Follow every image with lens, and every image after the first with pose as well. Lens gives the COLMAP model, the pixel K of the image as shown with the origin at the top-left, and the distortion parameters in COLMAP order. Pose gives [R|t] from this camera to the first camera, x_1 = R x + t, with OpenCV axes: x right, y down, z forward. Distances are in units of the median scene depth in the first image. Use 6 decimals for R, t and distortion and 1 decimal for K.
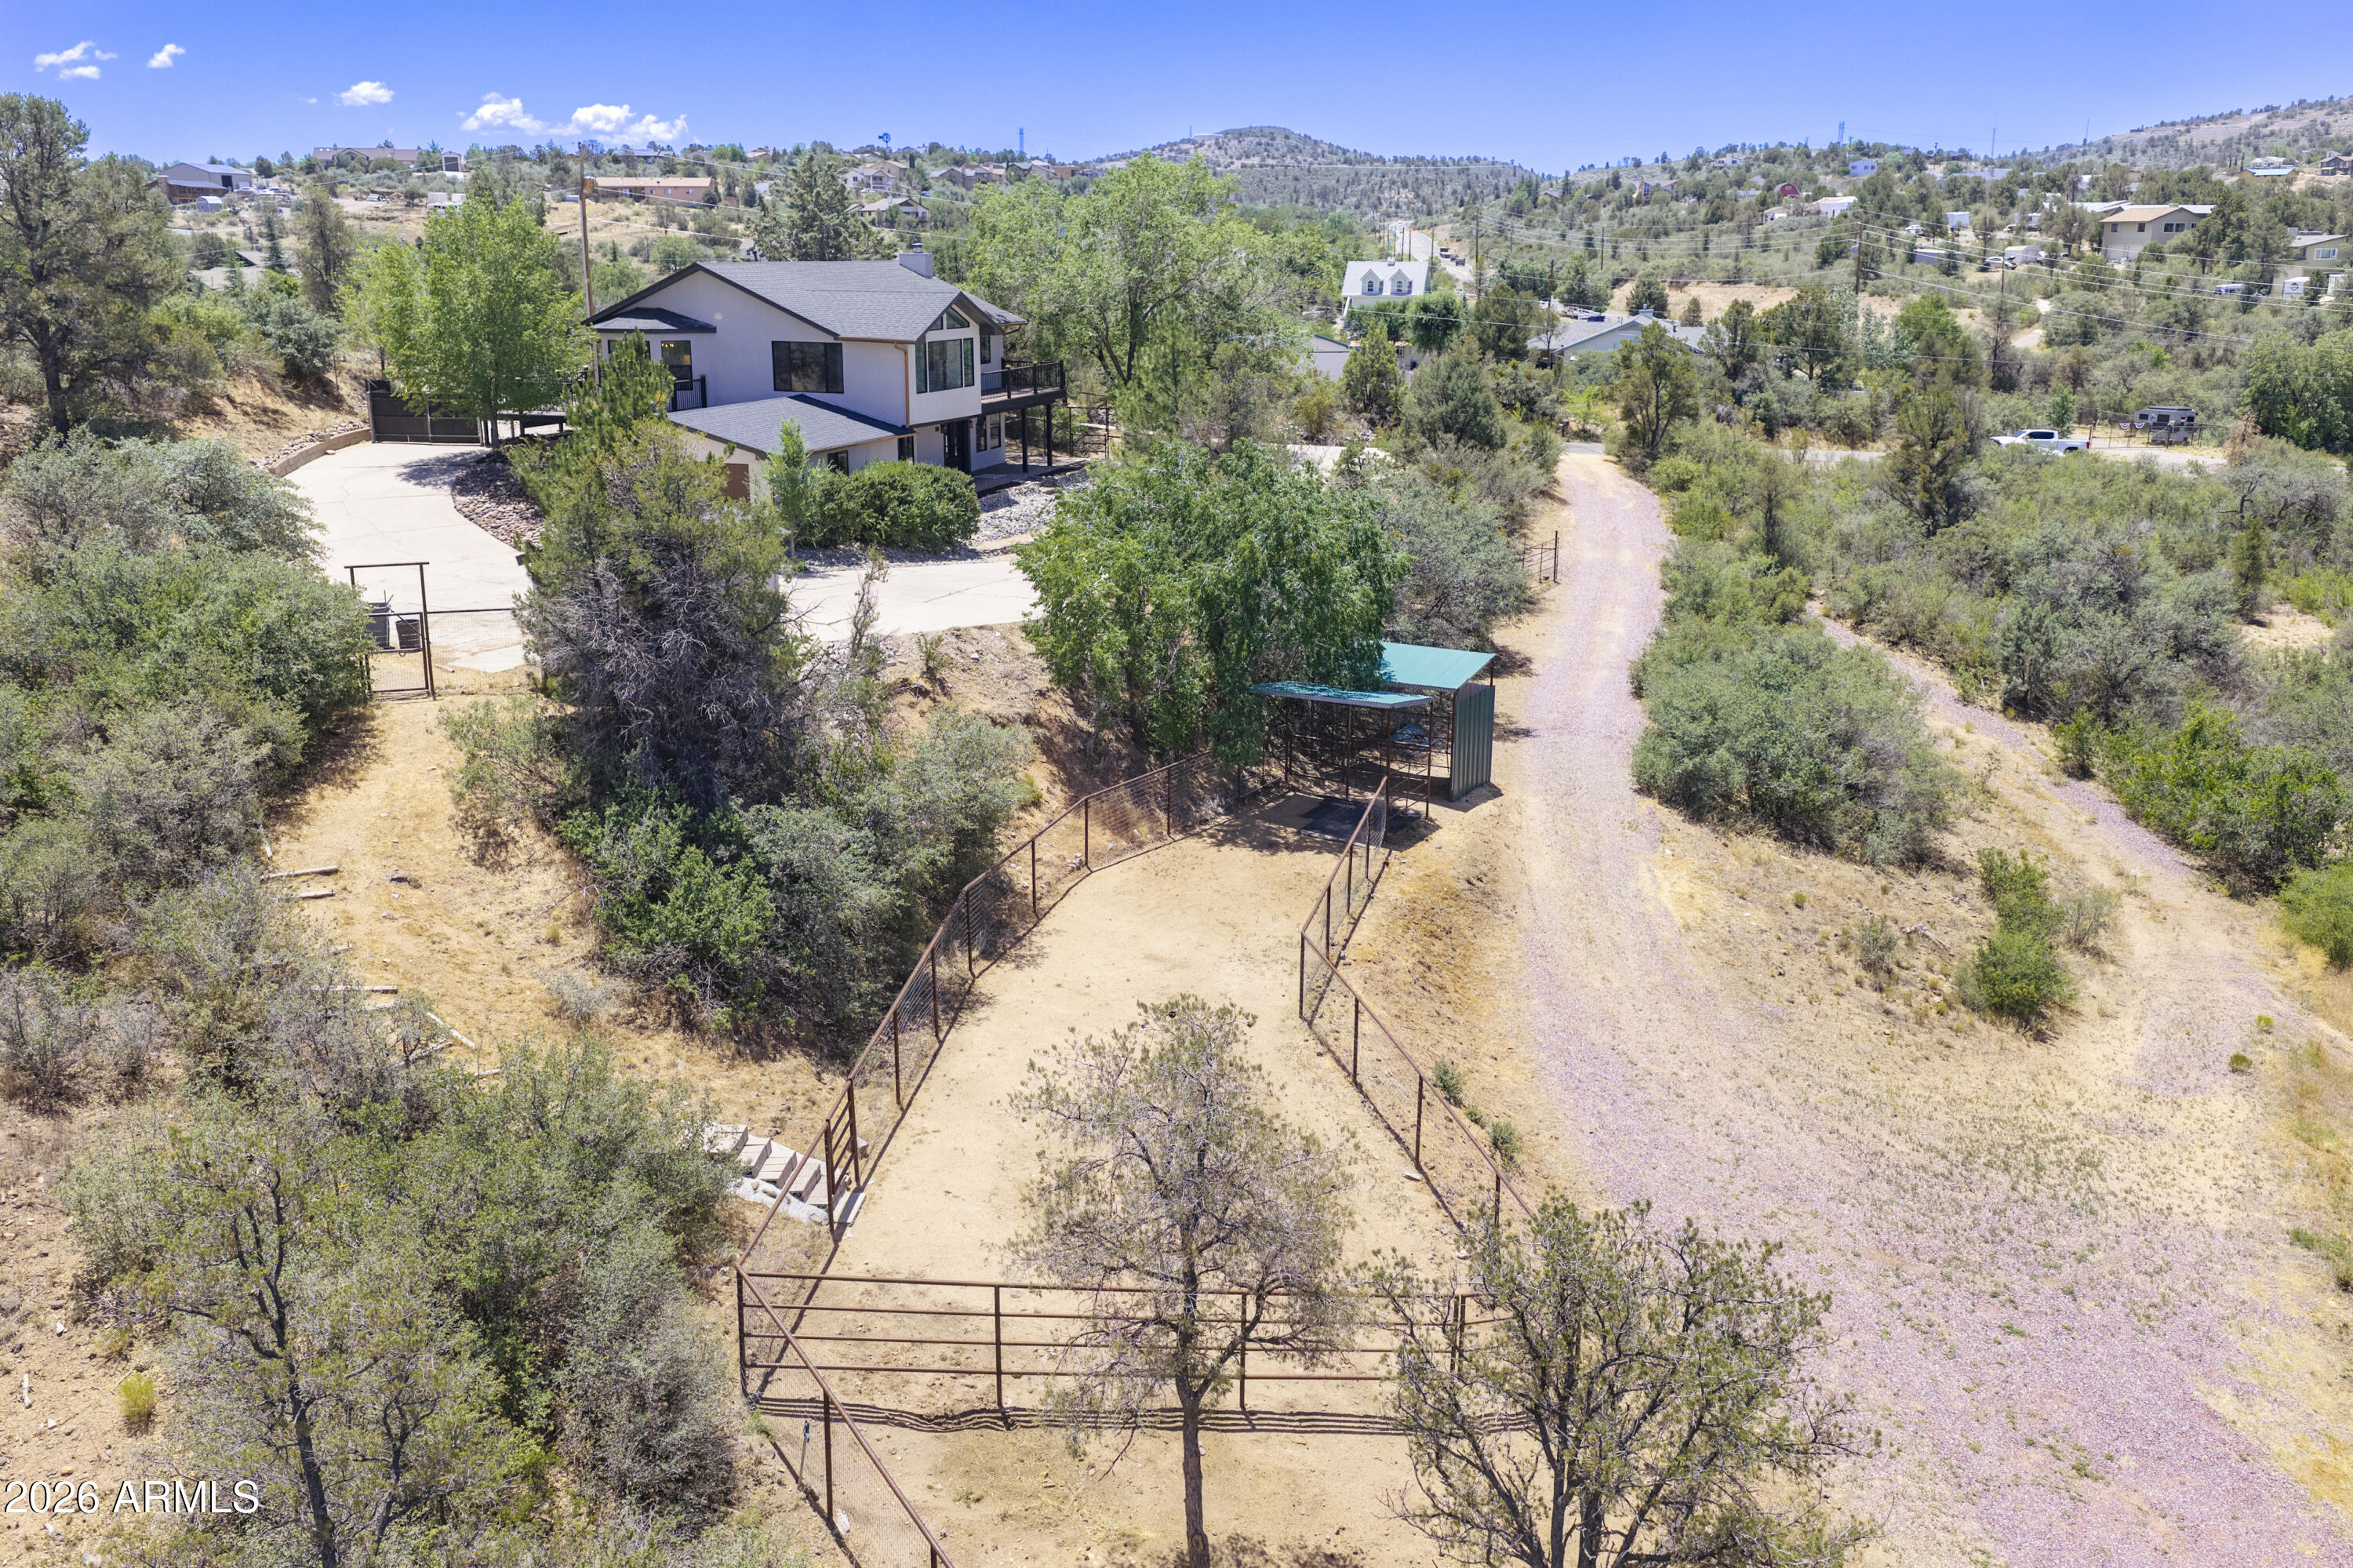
lens RADIAL K [[1959.6, 0, 1181.0], [0, 1959.6, 787.4], [0, 0, 1]] dist [0.020680, -0.039207]
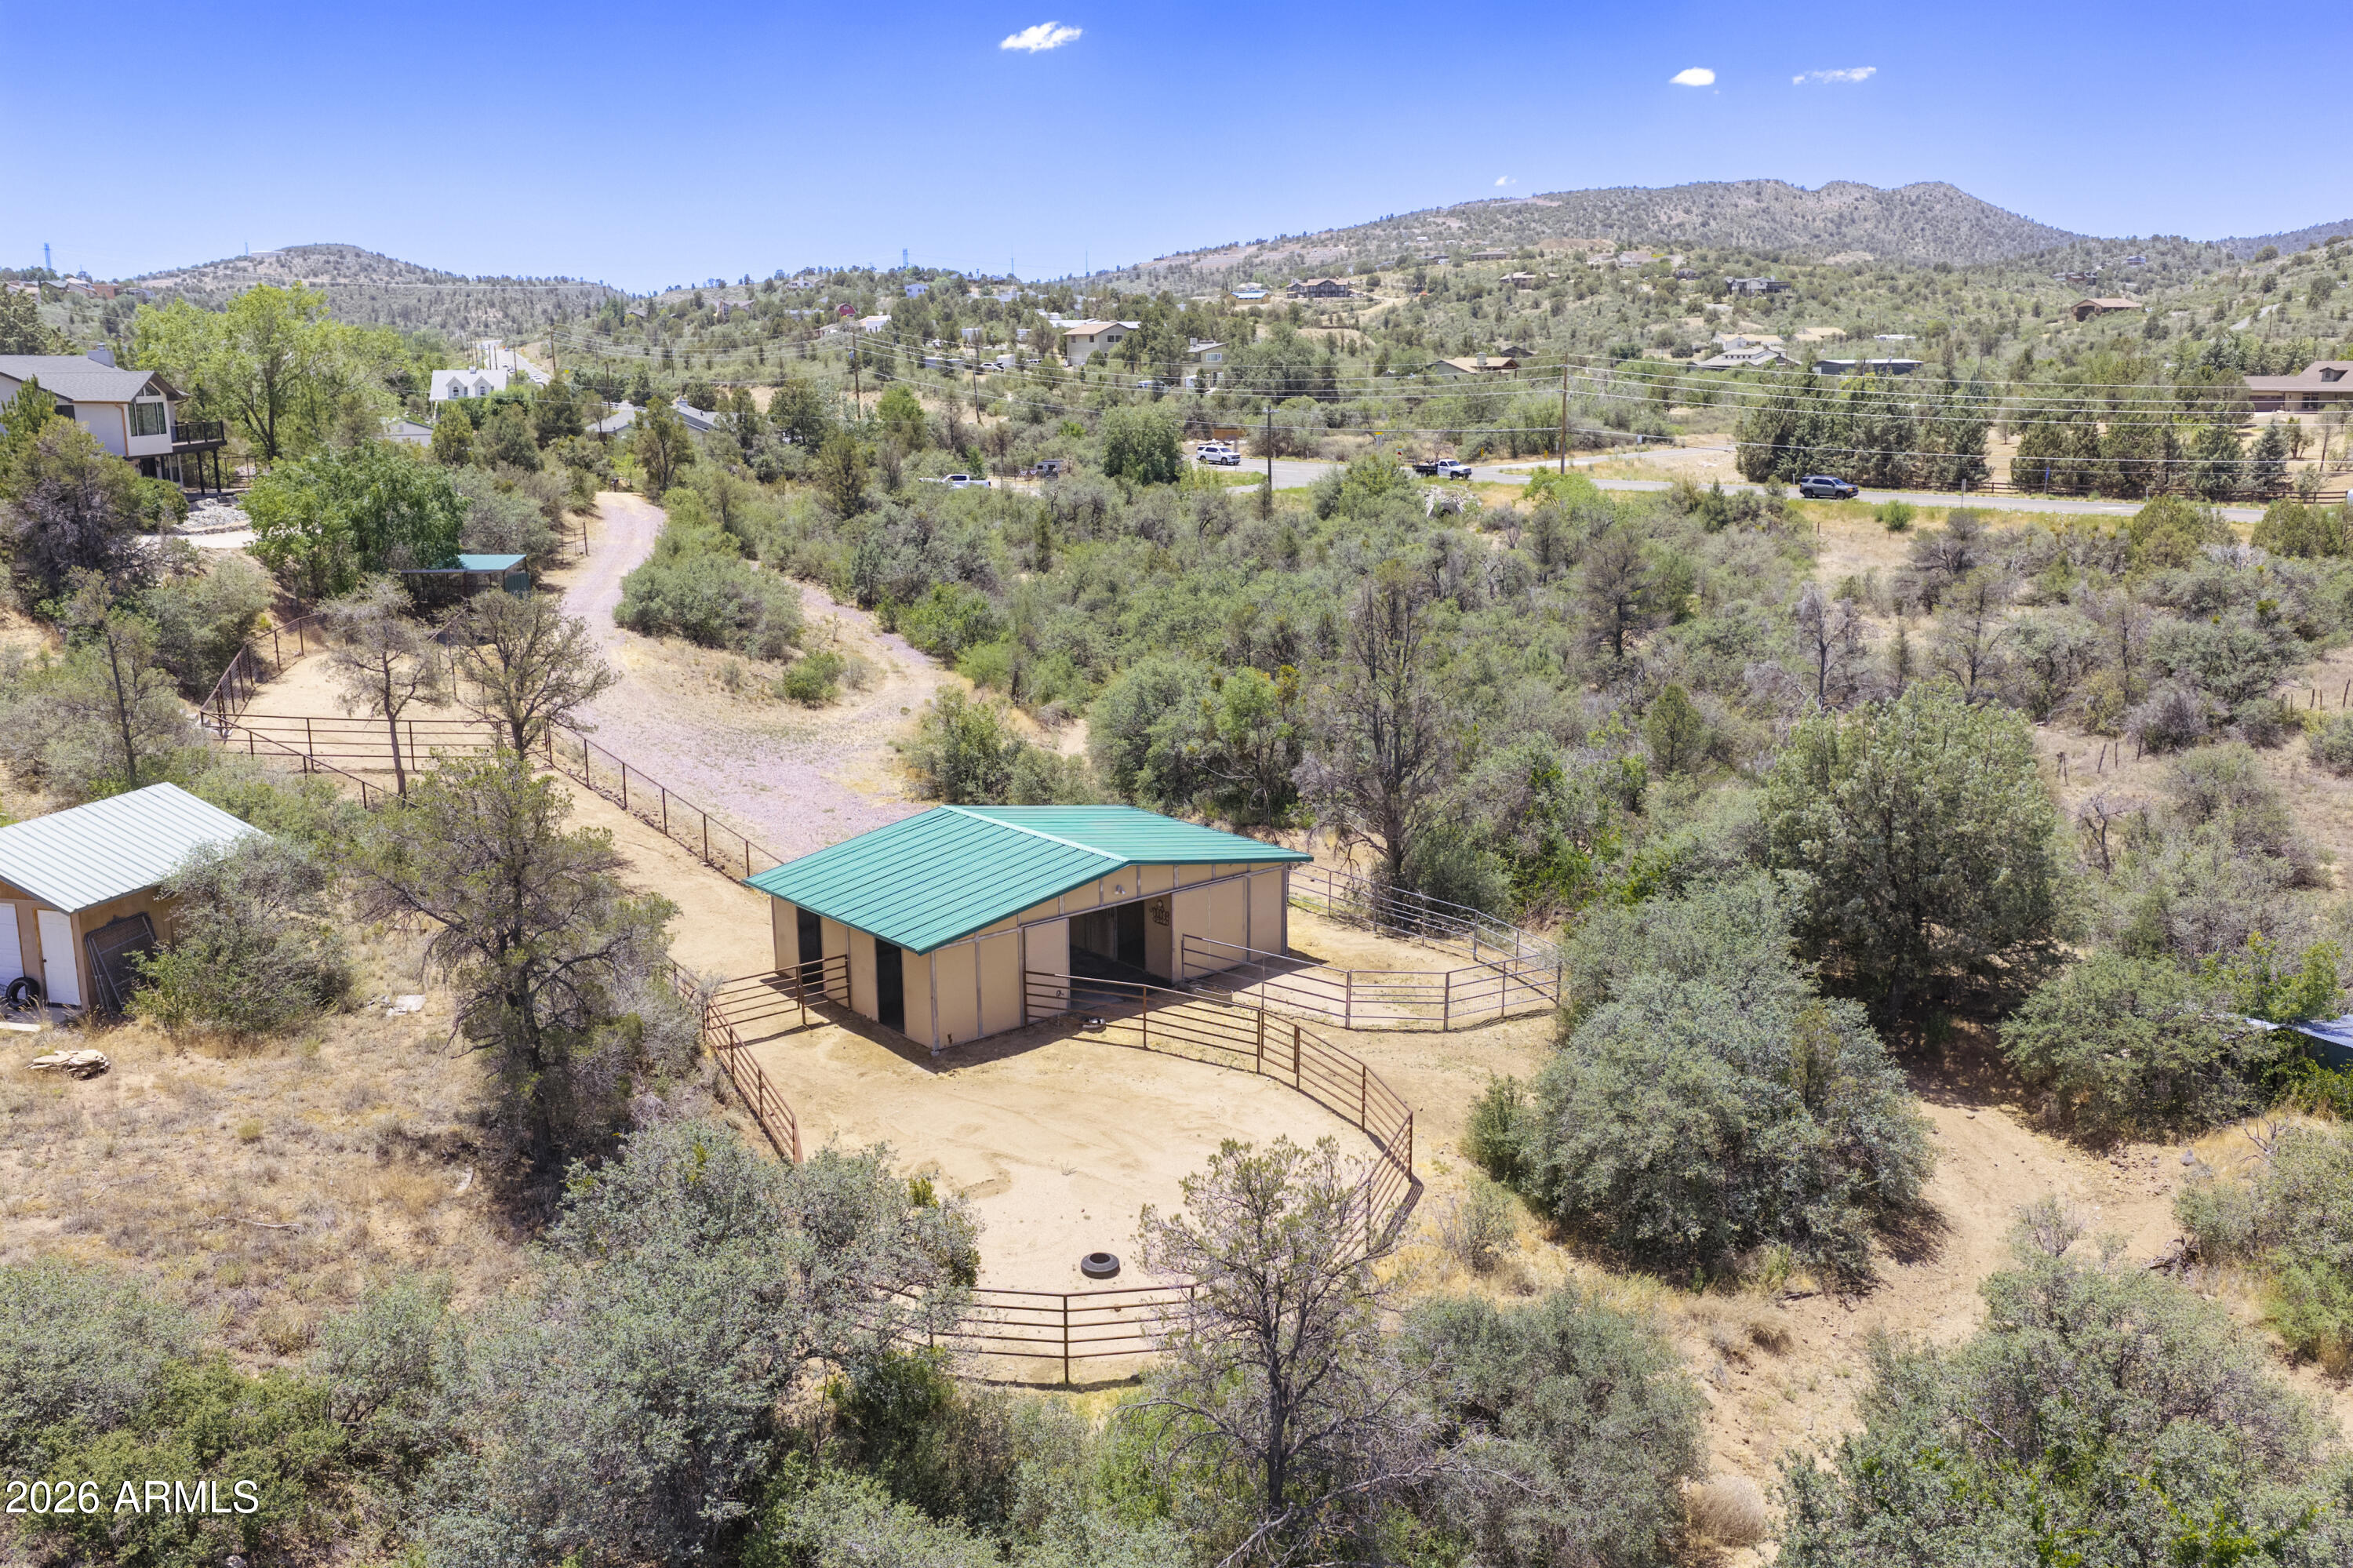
lens RADIAL K [[1959.6, 0, 1177.8], [0, 1959.6, 777.6], [0, 0, 1]] dist [0.020680, -0.039207]
pose [[0.906953, -0.097718, 0.409742, -0.022002], [0.122755, 0.991813, -0.035183, 0.101527], [-0.402949, 0.082207, 0.911523, -0.330103]]
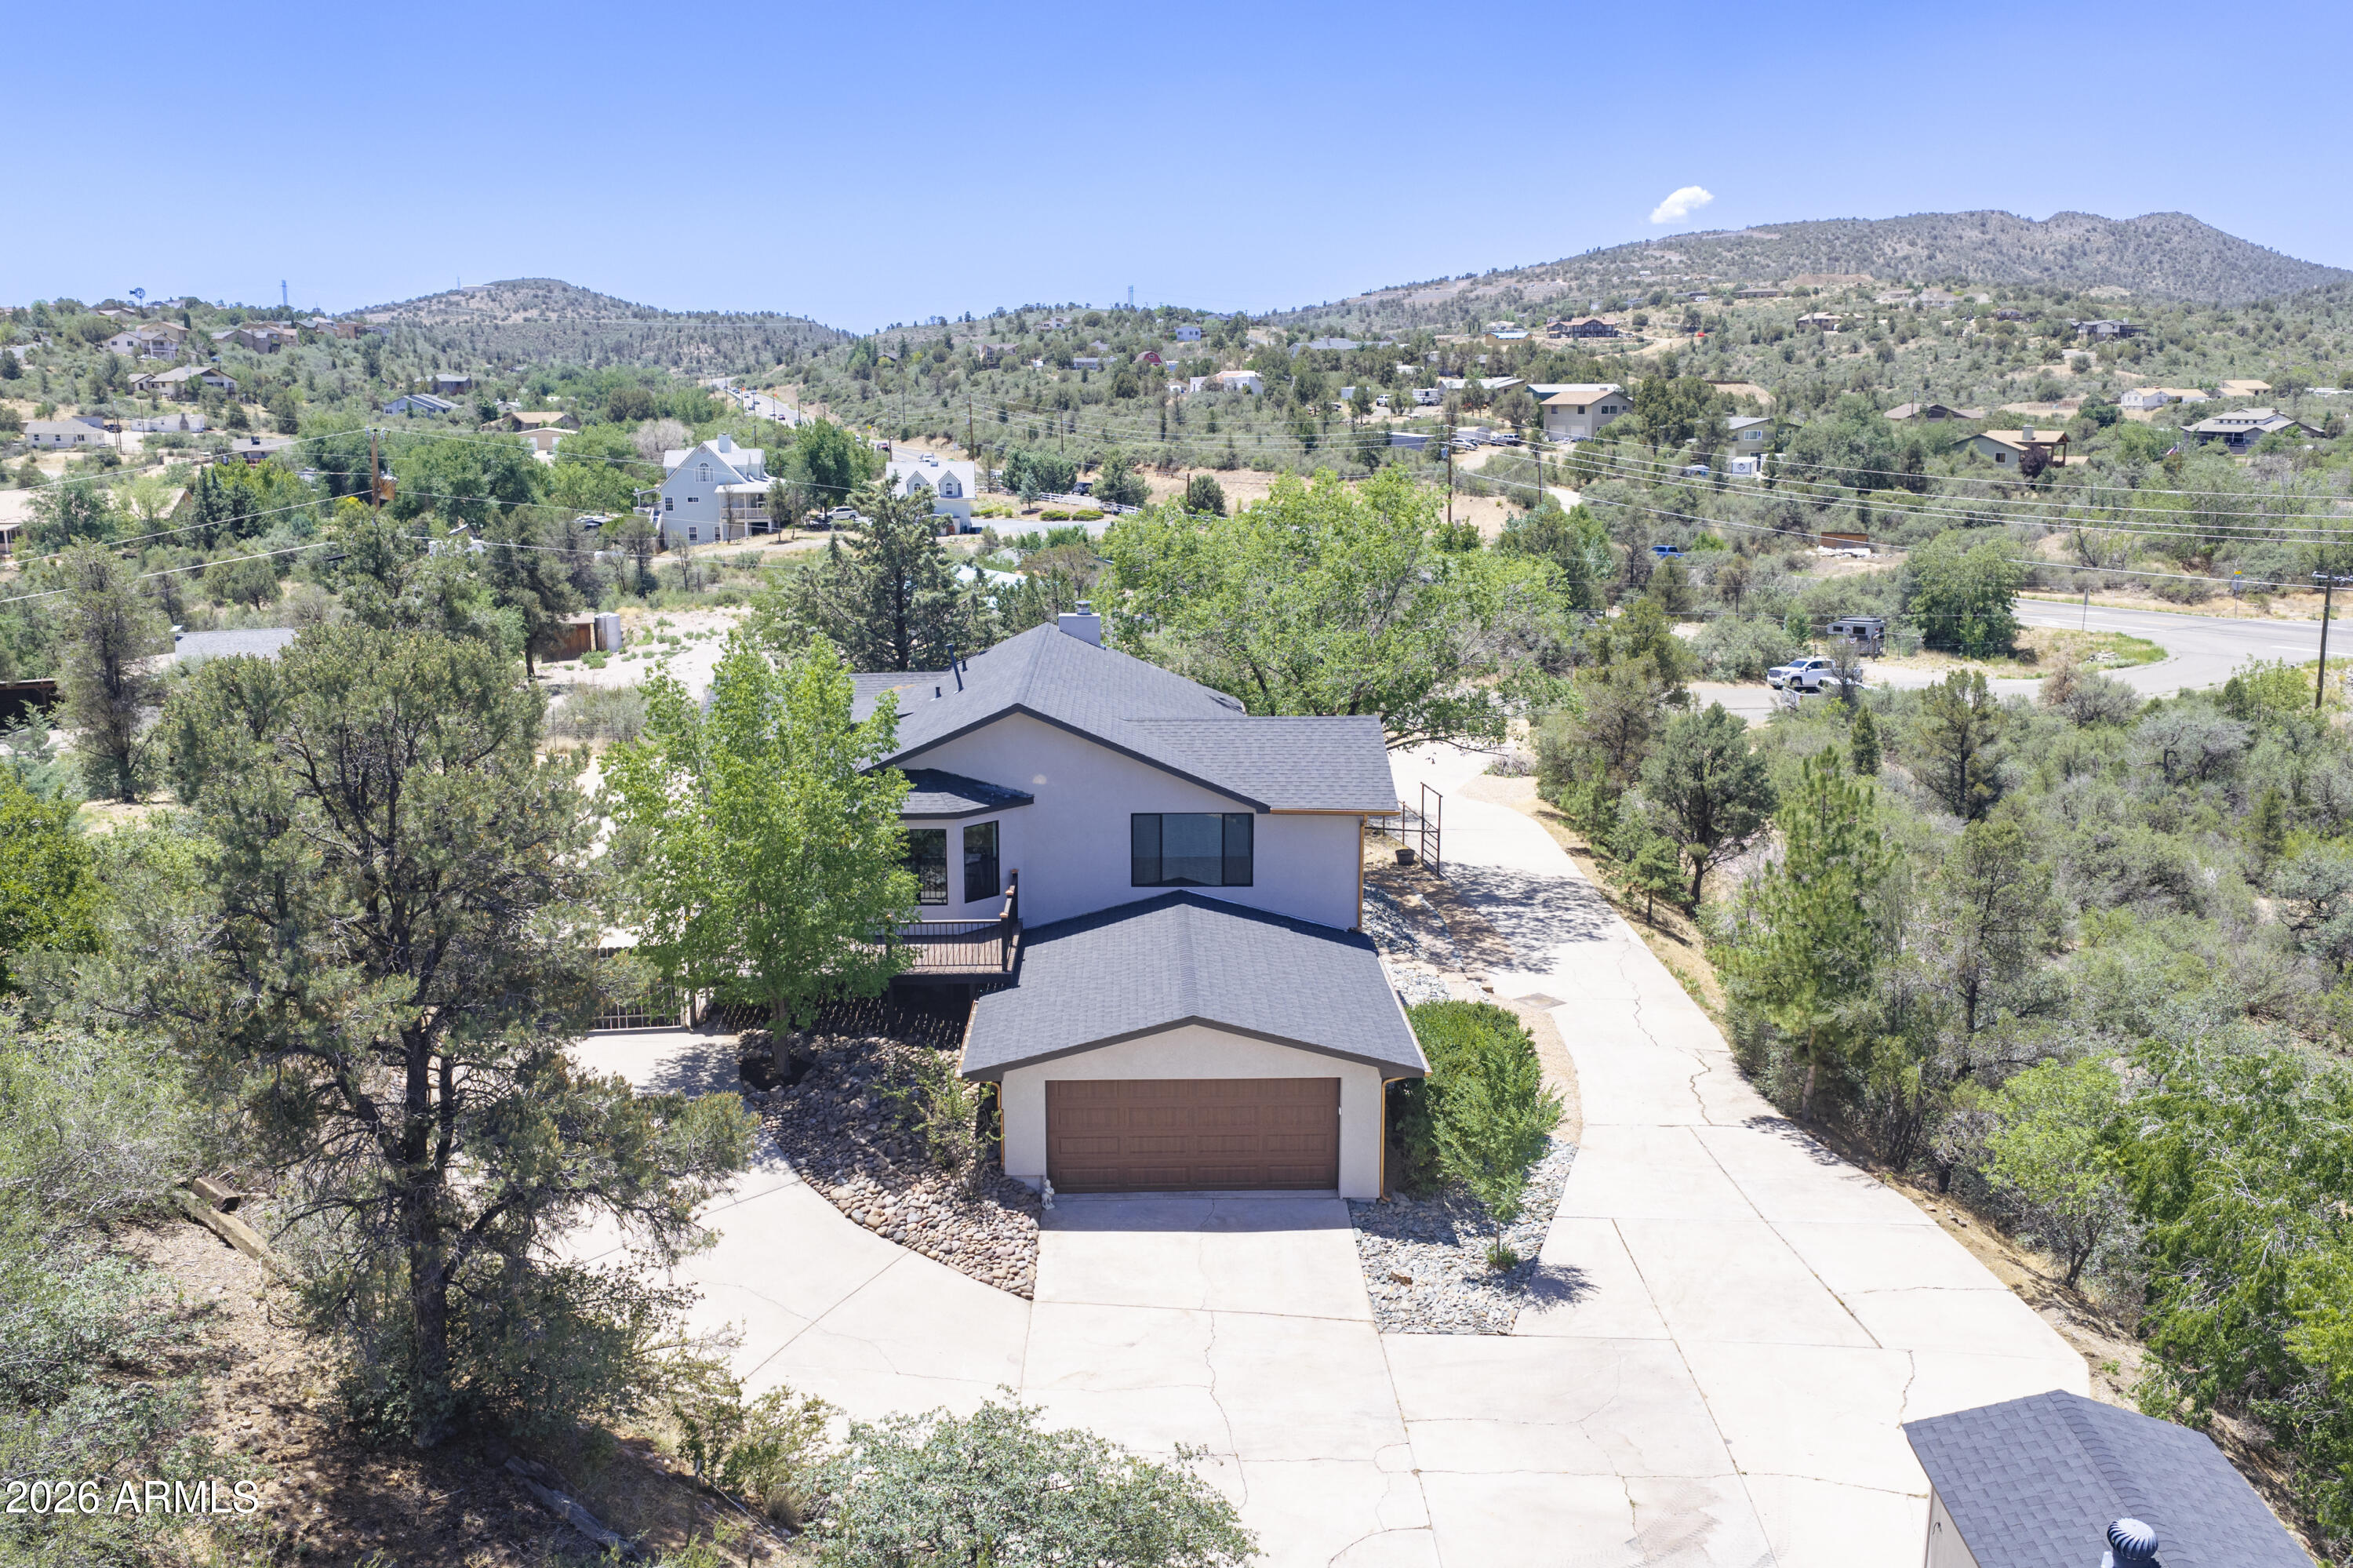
lens RADIAL K [[1959.6, 0, 1183.4], [0, 1959.6, 765.2], [0, 0, 1]] dist [0.020680, -0.039207]
pose [[0.936675, -0.072551, 0.342602, -0.192989], [0.100393, 0.992873, -0.064220, -0.093148], [-0.335501, 0.094548, 0.937283, 0.178429]]
